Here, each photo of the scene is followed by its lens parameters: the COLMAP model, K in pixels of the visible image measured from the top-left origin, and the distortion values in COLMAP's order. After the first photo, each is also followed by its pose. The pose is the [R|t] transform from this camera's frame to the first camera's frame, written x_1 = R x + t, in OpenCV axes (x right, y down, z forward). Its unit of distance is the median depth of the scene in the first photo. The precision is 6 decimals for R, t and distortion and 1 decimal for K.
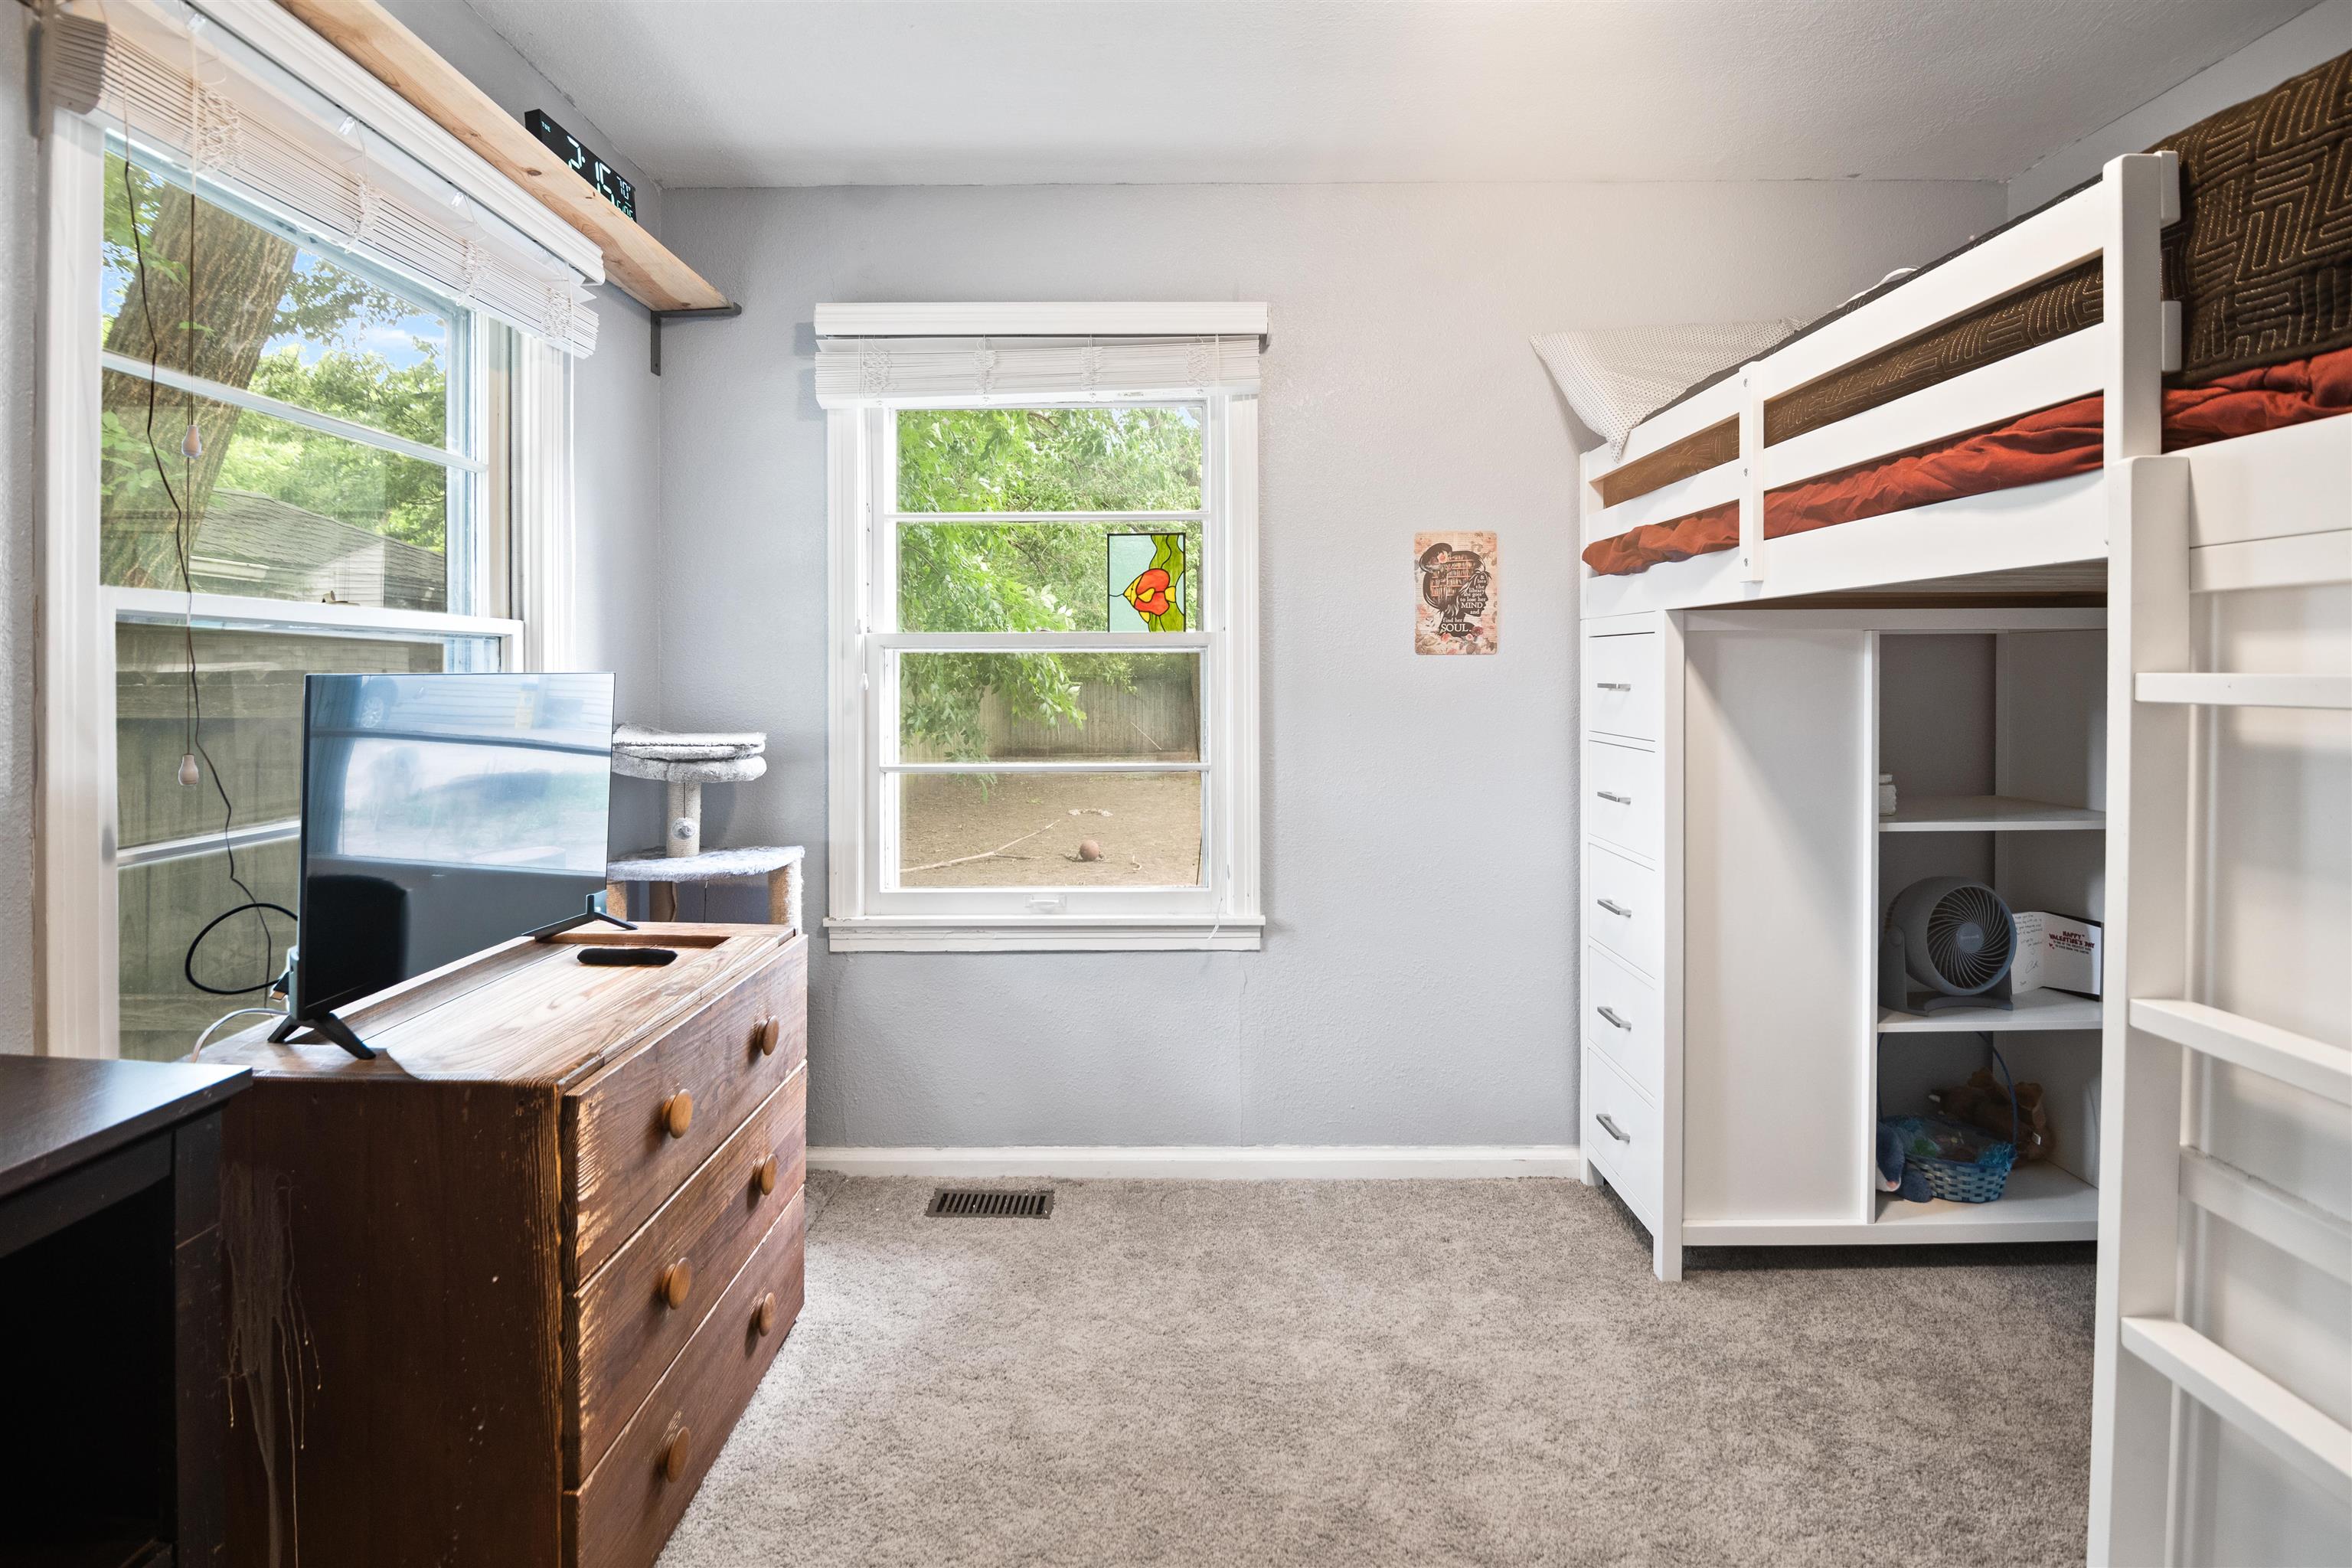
lens RADIAL K [[1093.3, 0, 1168.2], [0, 1093.3, 697.5], [0, 0, 1]] dist [0.025304, -0.022825]
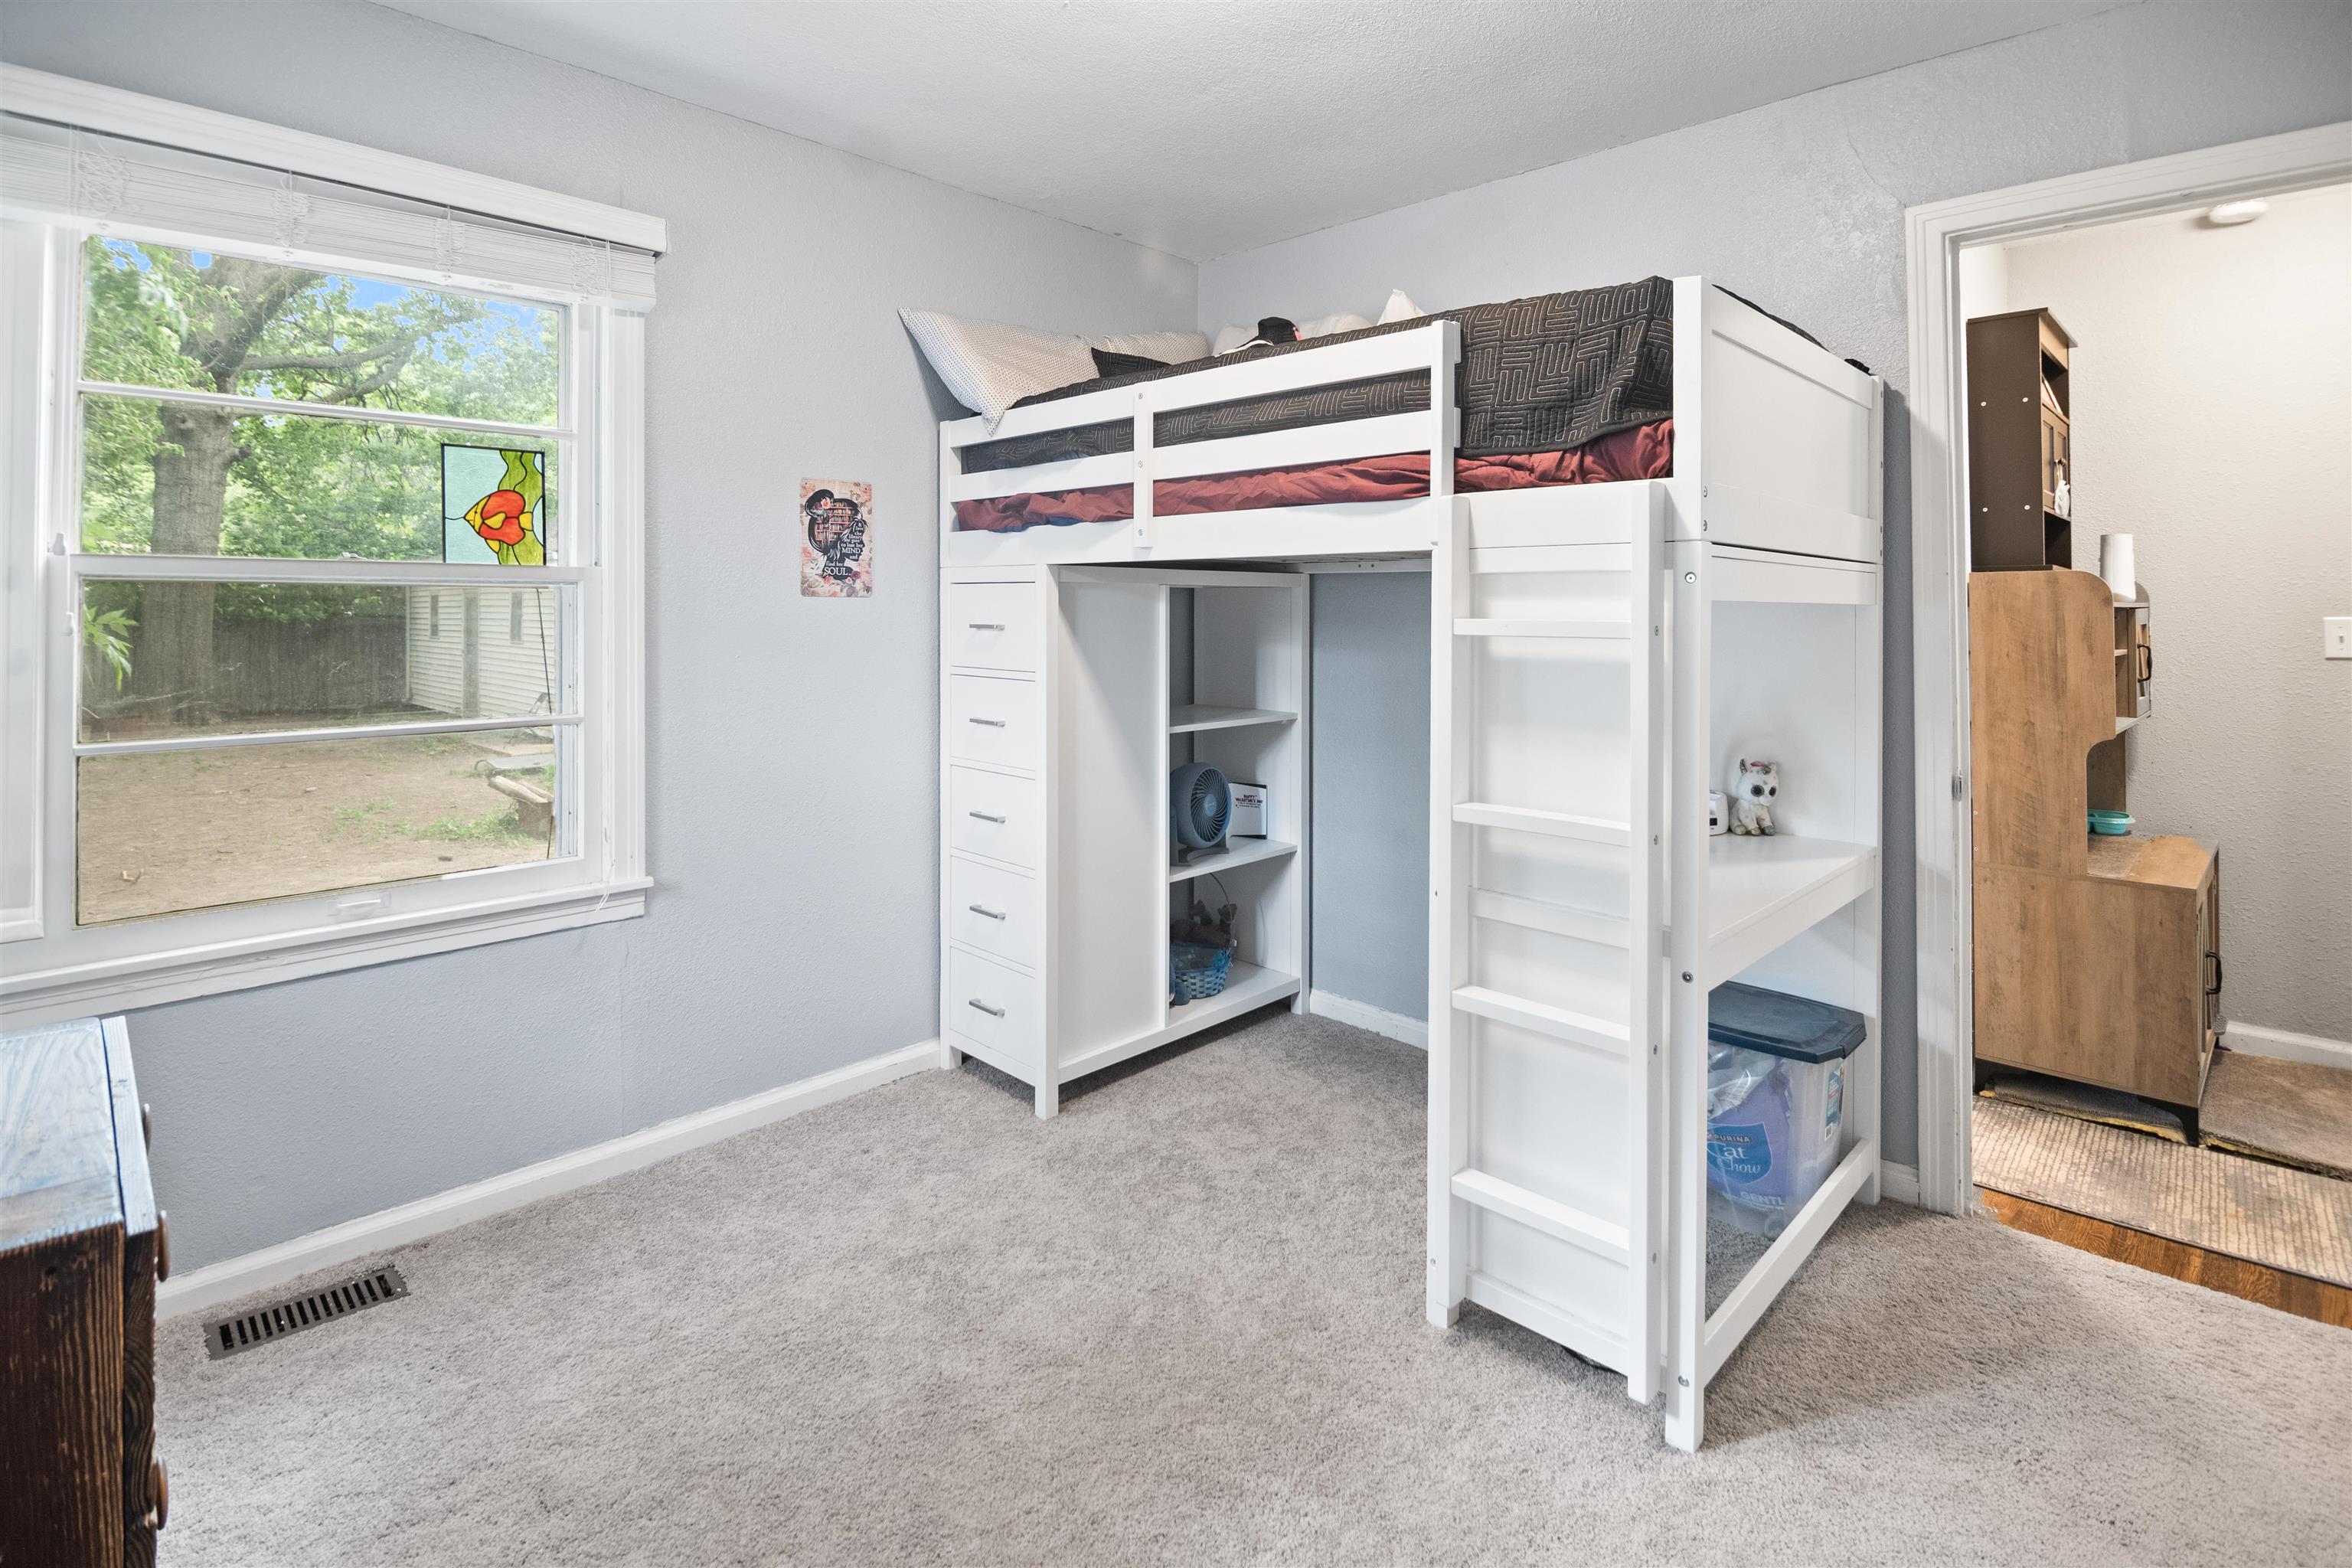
lens RADIAL K [[1109.8, 0, 1167.8], [0, 1109.8, 613.1], [0, 0, 1]] dist [-0.000494, -0.000807]
pose [[0.710067, 0.005458, 0.704113, -0.312832], [0.009945, 0.999792, -0.017778, -0.001999], [-0.704064, 0.019626, 0.709865, 0.030652]]
